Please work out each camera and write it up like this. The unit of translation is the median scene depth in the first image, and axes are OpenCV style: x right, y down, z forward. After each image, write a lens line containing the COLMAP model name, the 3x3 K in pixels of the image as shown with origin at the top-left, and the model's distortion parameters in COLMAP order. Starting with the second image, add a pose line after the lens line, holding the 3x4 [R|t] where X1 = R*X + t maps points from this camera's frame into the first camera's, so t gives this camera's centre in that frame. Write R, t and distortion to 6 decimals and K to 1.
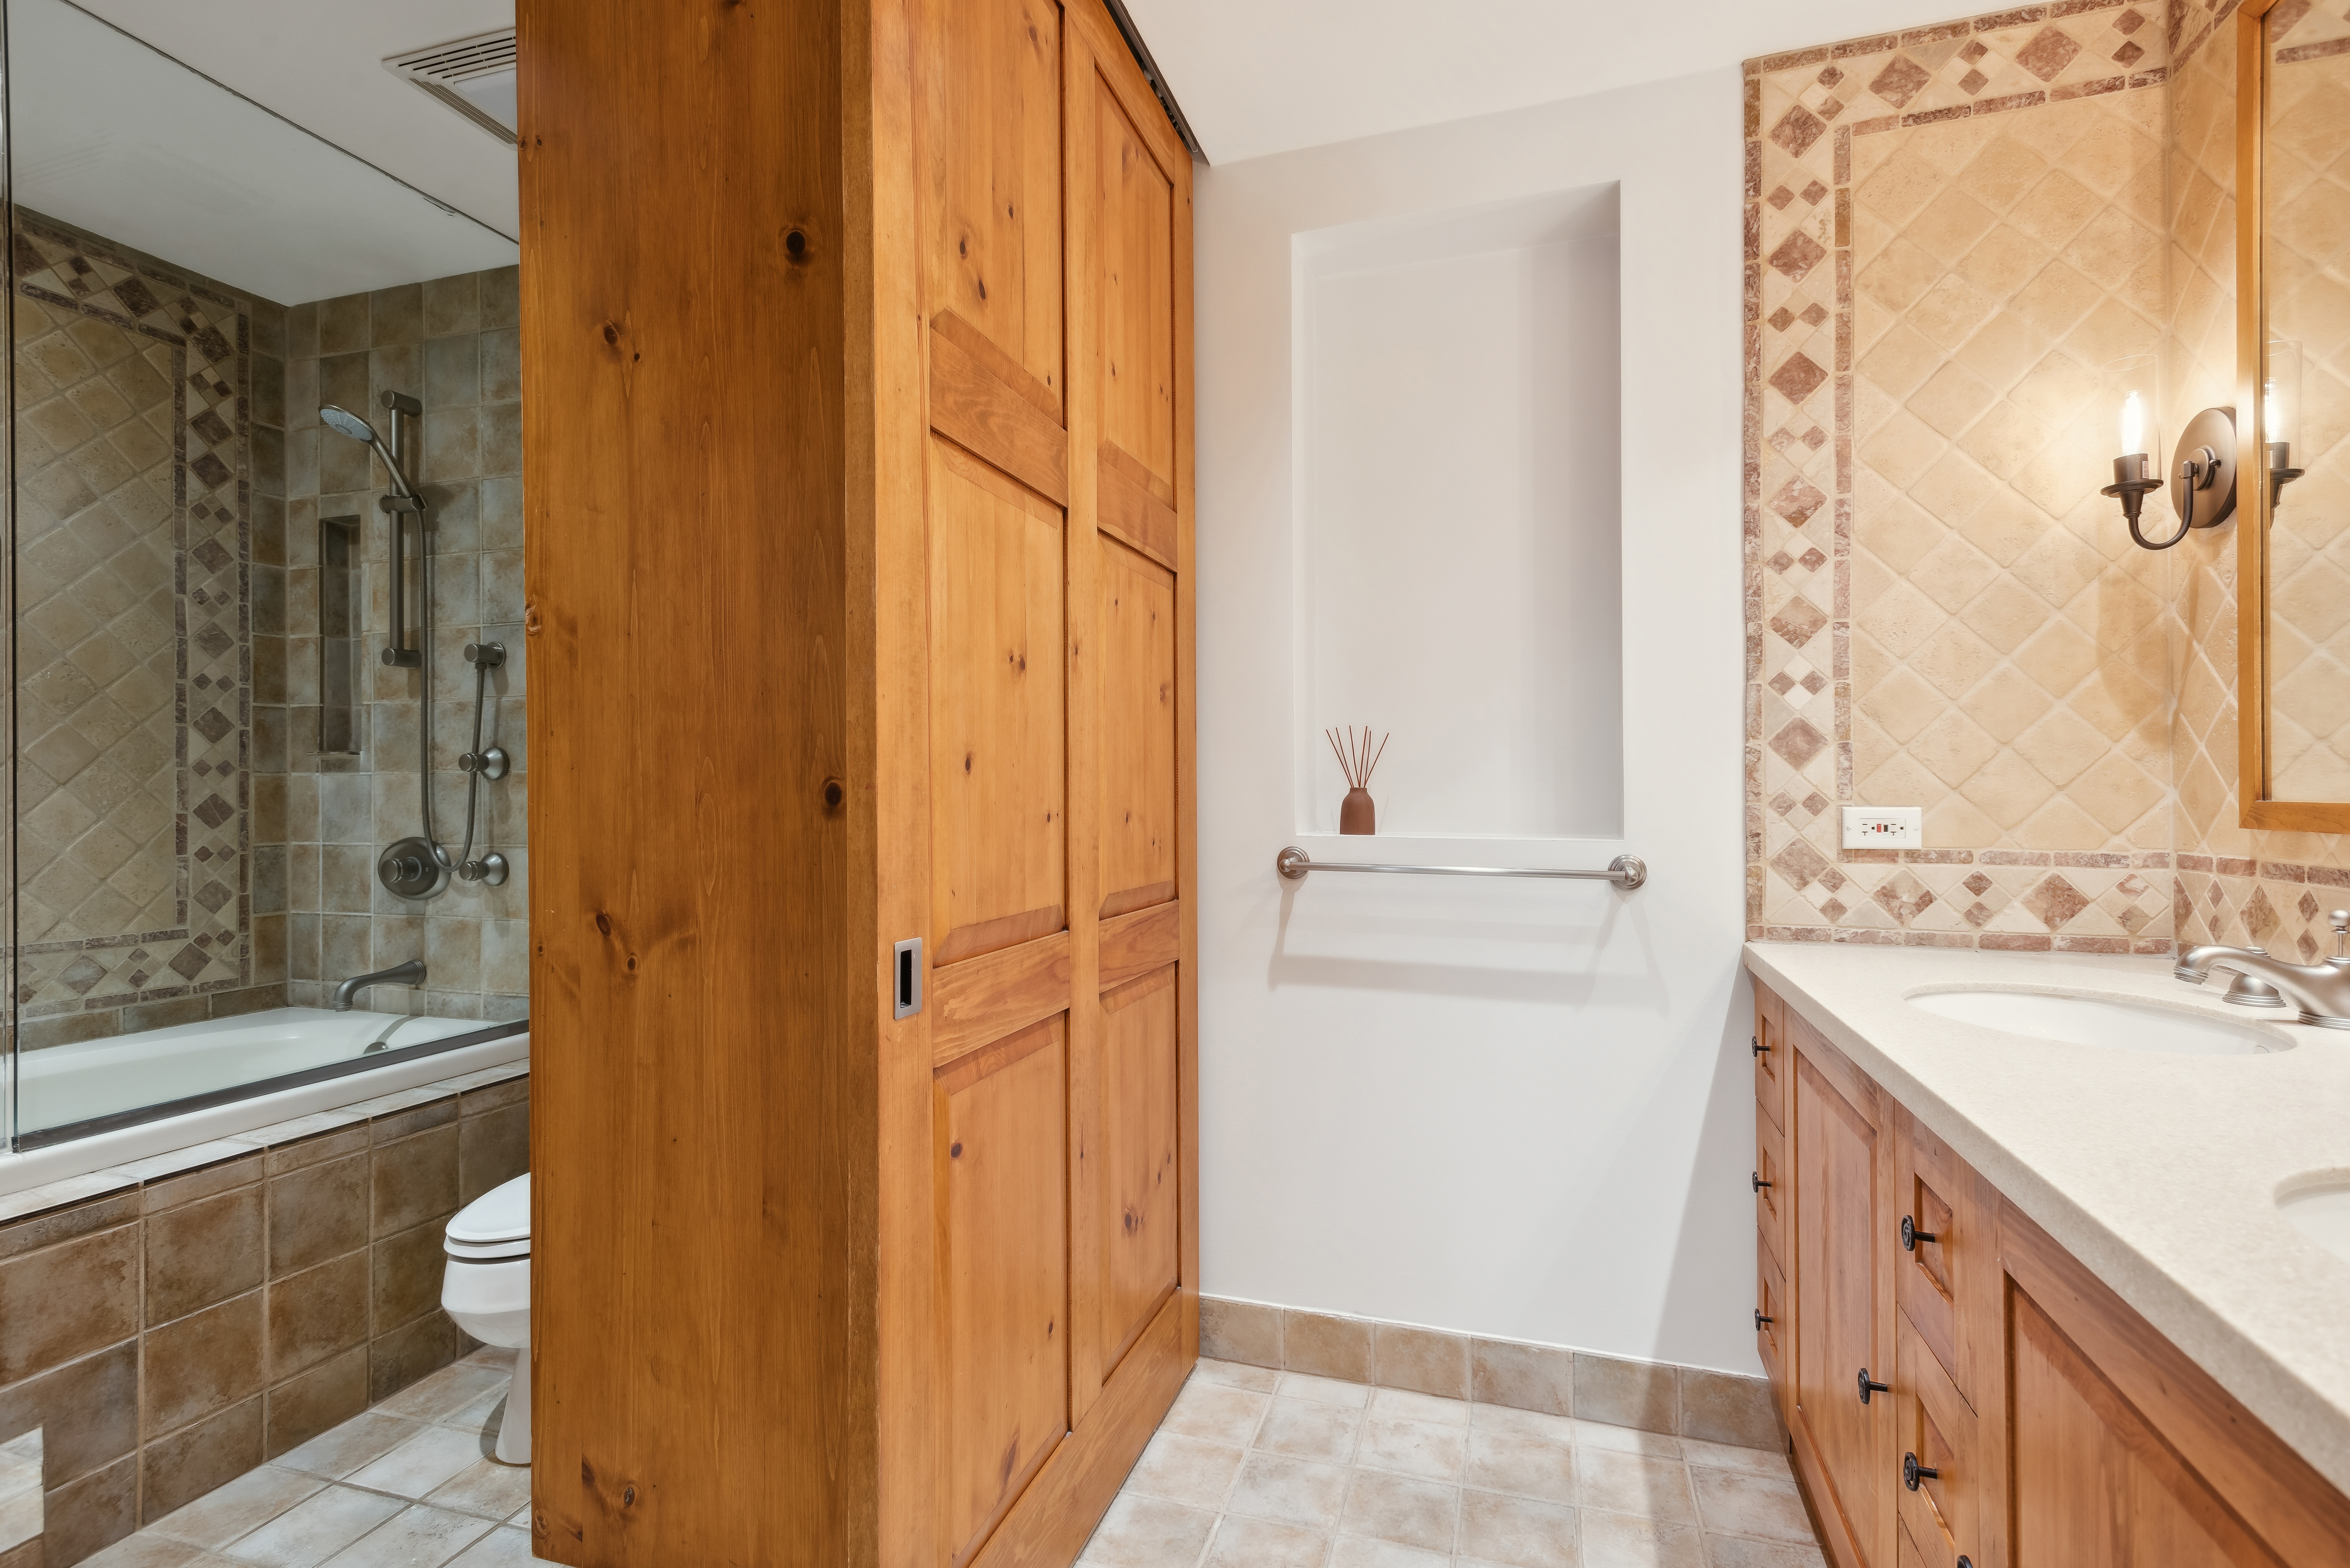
lens RADIAL K [[1124.1, 0, 1166.1], [0, 1124.1, 791.5], [0, 0, 1]] dist [0.014870, -0.004229]
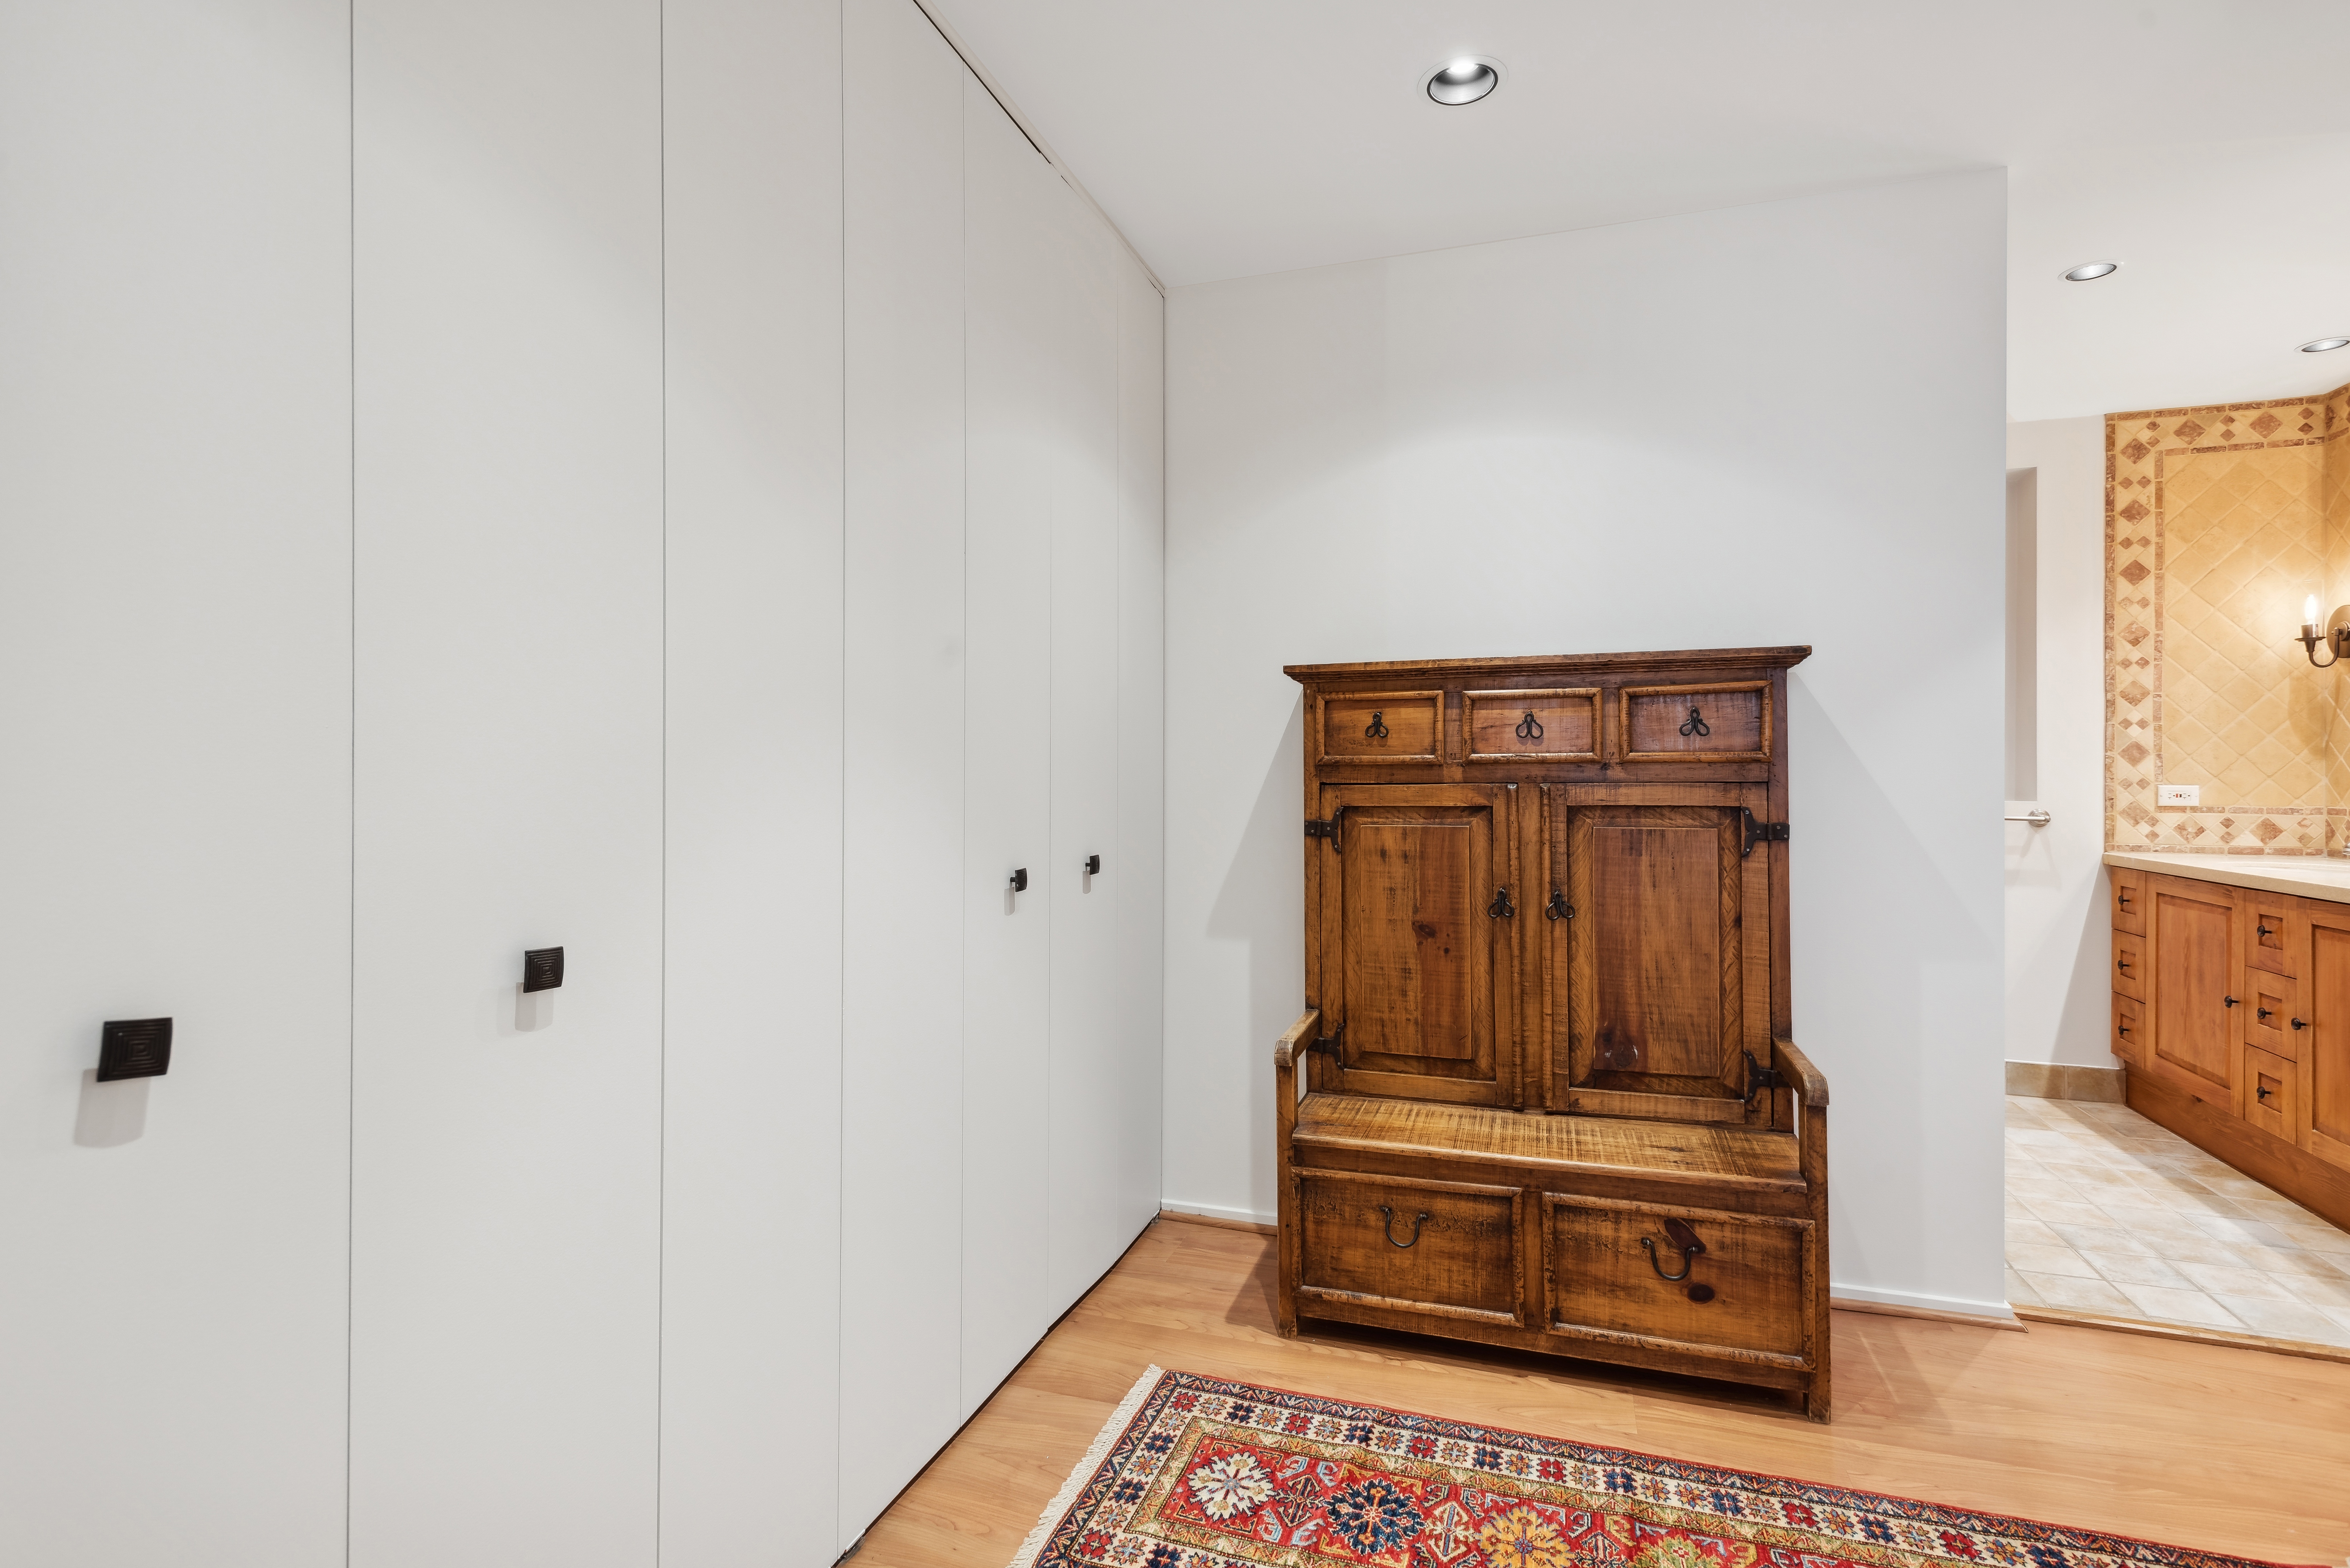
lens RADIAL K [[1124.1, 0, 1184.5], [0, 1124.1, 774.8], [0, 0, 1]] dist [0.014870, -0.004229]
pose [[0.999967, 0.006061, -0.005350, -1.141646], [-0.006050, 0.999980, 0.001992, 0.001498], [0.005362, -0.001959, 0.999984, -1.049911]]
